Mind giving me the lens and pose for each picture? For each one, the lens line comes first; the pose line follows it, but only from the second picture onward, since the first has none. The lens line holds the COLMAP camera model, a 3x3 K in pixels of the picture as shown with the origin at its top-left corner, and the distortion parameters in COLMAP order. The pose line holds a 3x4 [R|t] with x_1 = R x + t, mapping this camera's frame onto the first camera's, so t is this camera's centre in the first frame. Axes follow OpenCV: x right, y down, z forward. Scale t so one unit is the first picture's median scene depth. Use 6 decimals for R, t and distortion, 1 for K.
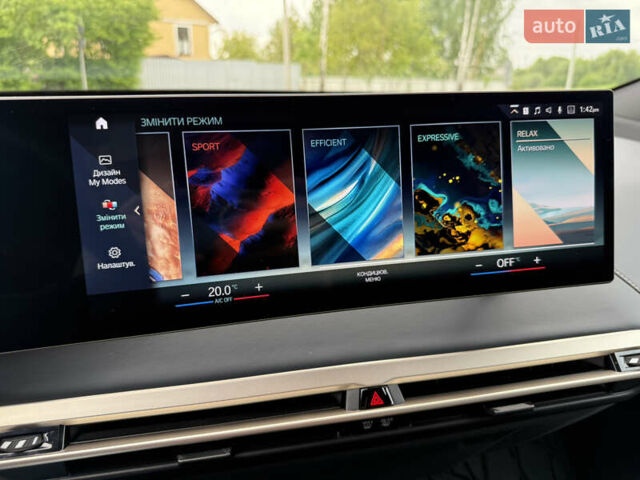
lens RADIAL K [[467.3, 0, 322.9], [0, 467.3, 239.8], [0, 0, 1]] dist [0.067553, -0.107842]
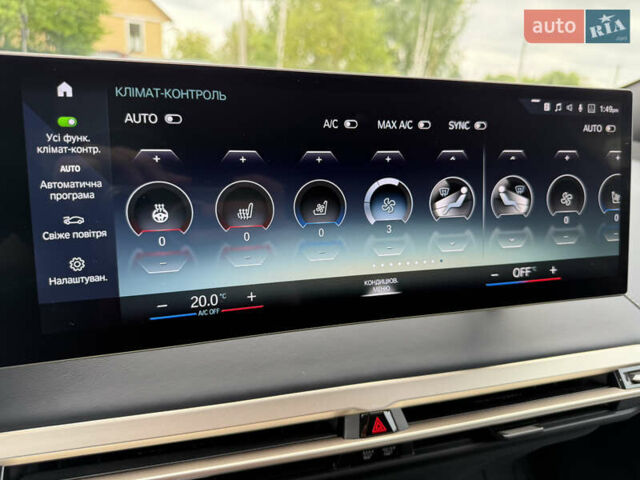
lens RADIAL K [[472.8, 0, 320.0], [0, 472.8, 240.0], [0, 0, 1]] dist [-0.005713, -0.004988]
pose [[0.994990, 0.024177, 0.097004, -0.088104], [-0.023043, 0.999653, -0.012791, 0.007007], [-0.097280, 0.010492, 0.995202, 0.132721]]
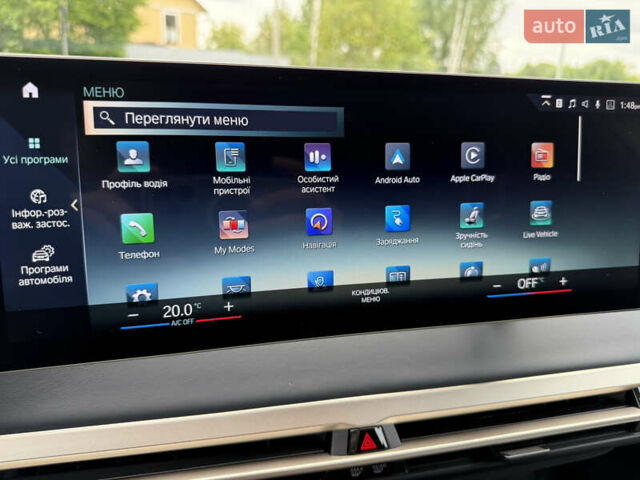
lens RADIAL K [[476.2, 0, 322.6], [0, 476.2, 241.6], [0, 0, 1]] dist [-0.009658, -0.001858]
pose [[0.998672, 0.036493, 0.036353, -0.009678], [-0.036827, 0.999285, 0.008557, -0.019431], [-0.036015, -0.009885, 0.999302, 0.169044]]
